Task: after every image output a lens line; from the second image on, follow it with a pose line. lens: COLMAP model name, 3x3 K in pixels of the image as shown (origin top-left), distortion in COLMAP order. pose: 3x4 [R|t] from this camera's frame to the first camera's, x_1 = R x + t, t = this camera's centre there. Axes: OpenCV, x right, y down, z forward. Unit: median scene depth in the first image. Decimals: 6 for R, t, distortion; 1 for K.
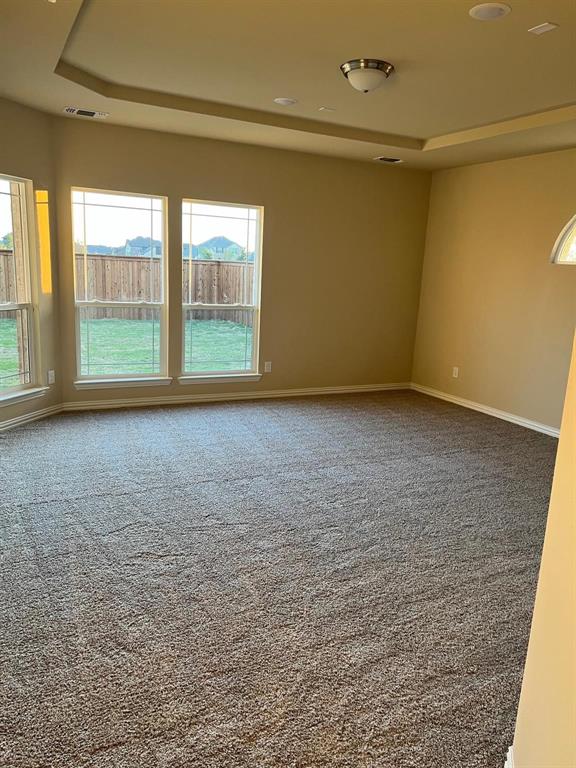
lens RADIAL K [[583.3, 0, 287.1], [0, 583.3, 388.4], [0, 0, 1]] dist [0.037850, -0.041136]
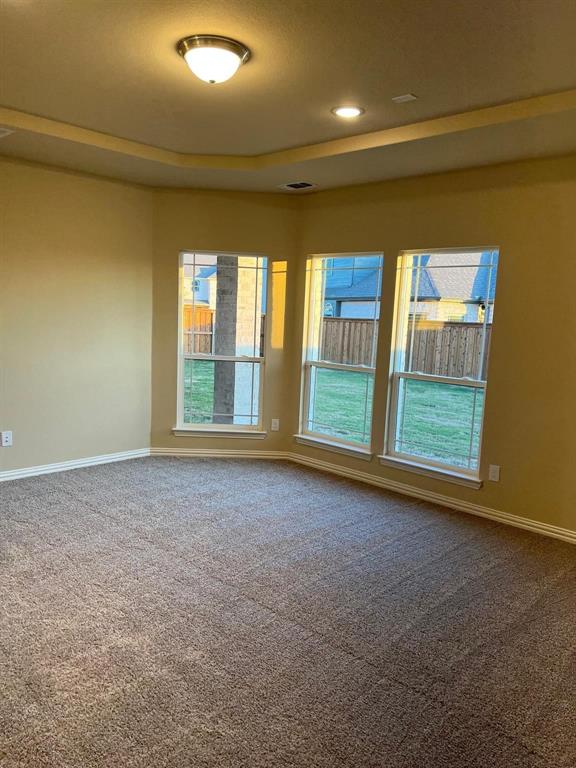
lens RADIAL K [[583.3, 0, 255.5], [0, 583.3, 392.2], [0, 0, 1]] dist [0.037850, -0.041136]
pose [[0.331165, 0.101360, -0.938113, 0.579927], [-0.224165, 0.974201, 0.026127, -0.095421], [0.916559, 0.201640, 0.345343, 0.541864]]
